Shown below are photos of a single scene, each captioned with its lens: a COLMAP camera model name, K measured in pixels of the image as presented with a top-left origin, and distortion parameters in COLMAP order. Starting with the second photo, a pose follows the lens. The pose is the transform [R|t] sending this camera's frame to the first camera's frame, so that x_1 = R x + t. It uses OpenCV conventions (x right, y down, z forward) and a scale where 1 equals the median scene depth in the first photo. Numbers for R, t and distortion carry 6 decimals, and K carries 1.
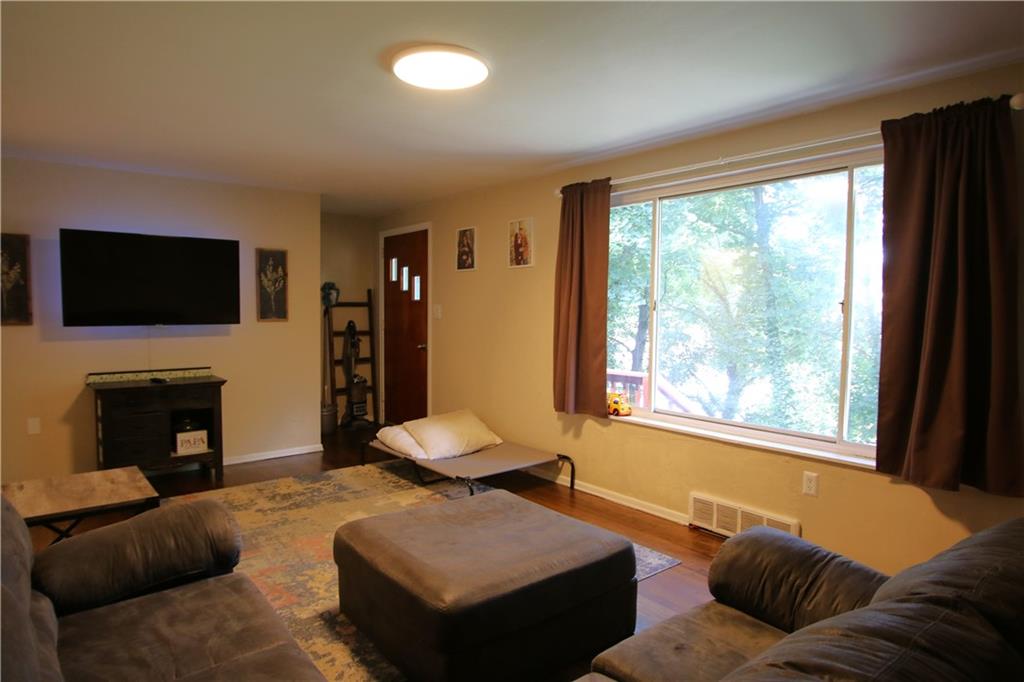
lens RADIAL K [[602.6, 0, 512.0], [0, 602.6, 341.0], [0, 0, 1]] dist [-0.018410, 0.001568]
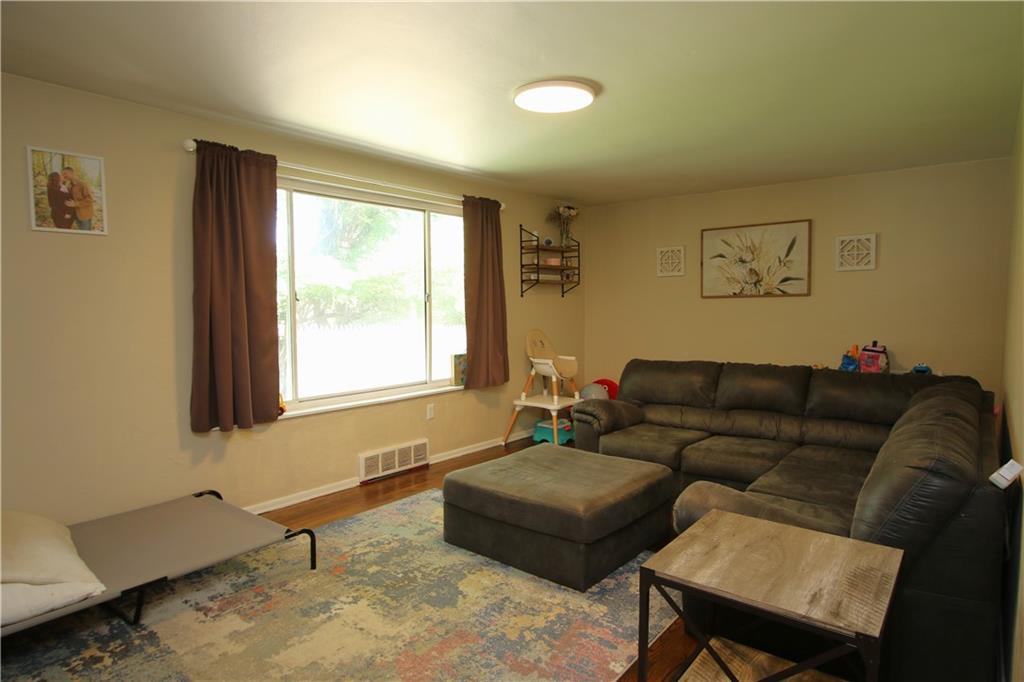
lens RADIAL K [[589.1, 0, 512.0], [0, 589.1, 341.0], [0, 0, 1]] dist [-0.019904, 0.000937]
pose [[-0.207020, -0.072256, 0.975665, -0.709247], [0.054157, 0.994893, 0.085171, -0.043634], [-0.976837, 0.070471, -0.202049, 0.753479]]
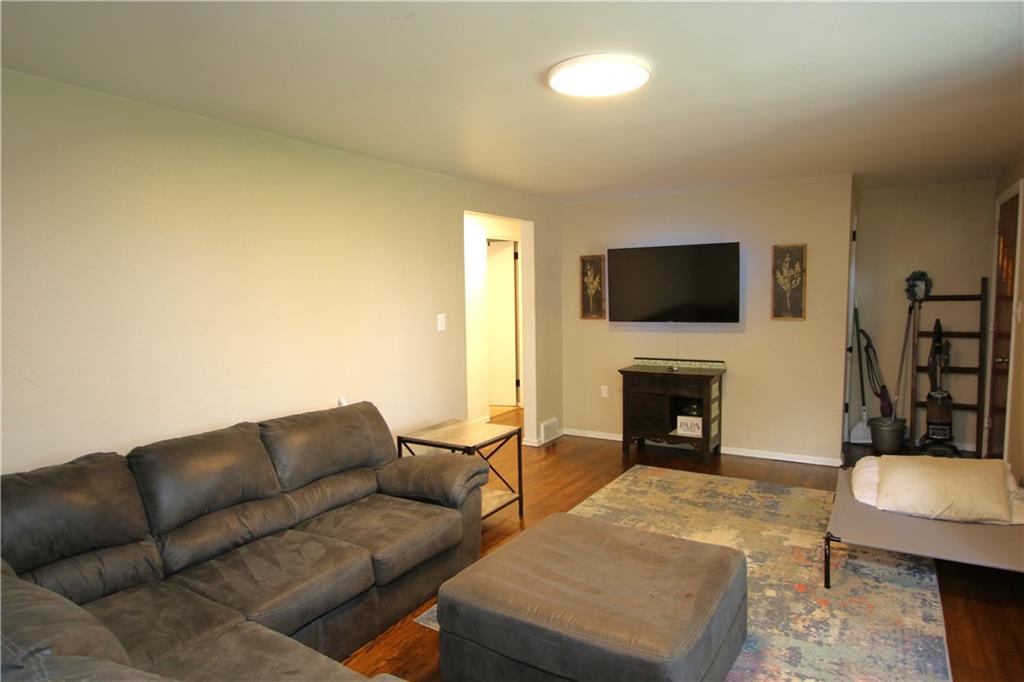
lens RADIAL K [[602.6, 0, 512.0], [0, 602.6, 341.0], [0, 0, 1]] dist [-0.018410, 0.001568]
pose [[0.324463, 0.064546, -0.943693, 0.430432], [-0.031926, 0.997848, 0.057274, -0.047068], [0.945359, 0.011545, 0.325826, 0.313509]]
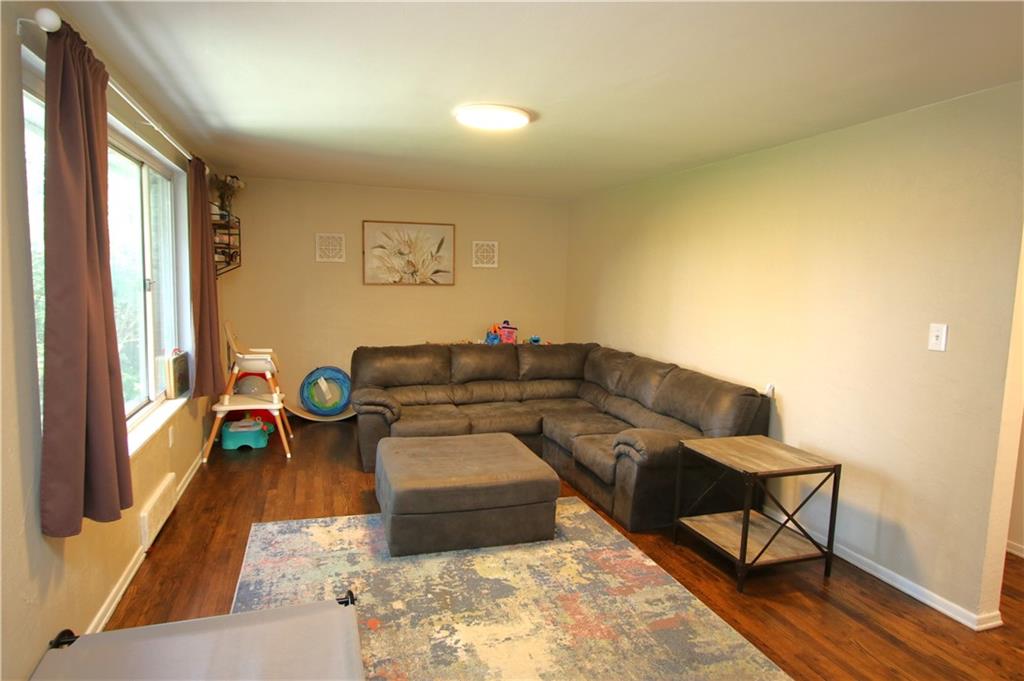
lens RADIAL K [[593.5, 0, 512.0], [0, 593.5, 340.5], [0, 0, 1]] dist [-0.022969, -0.000038]
pose [[-0.935452, -0.074383, 0.345540, -0.355710], [-0.020840, 0.987512, 0.156161, -0.098724], [-0.352840, 0.138880, -0.925320, 1.251135]]
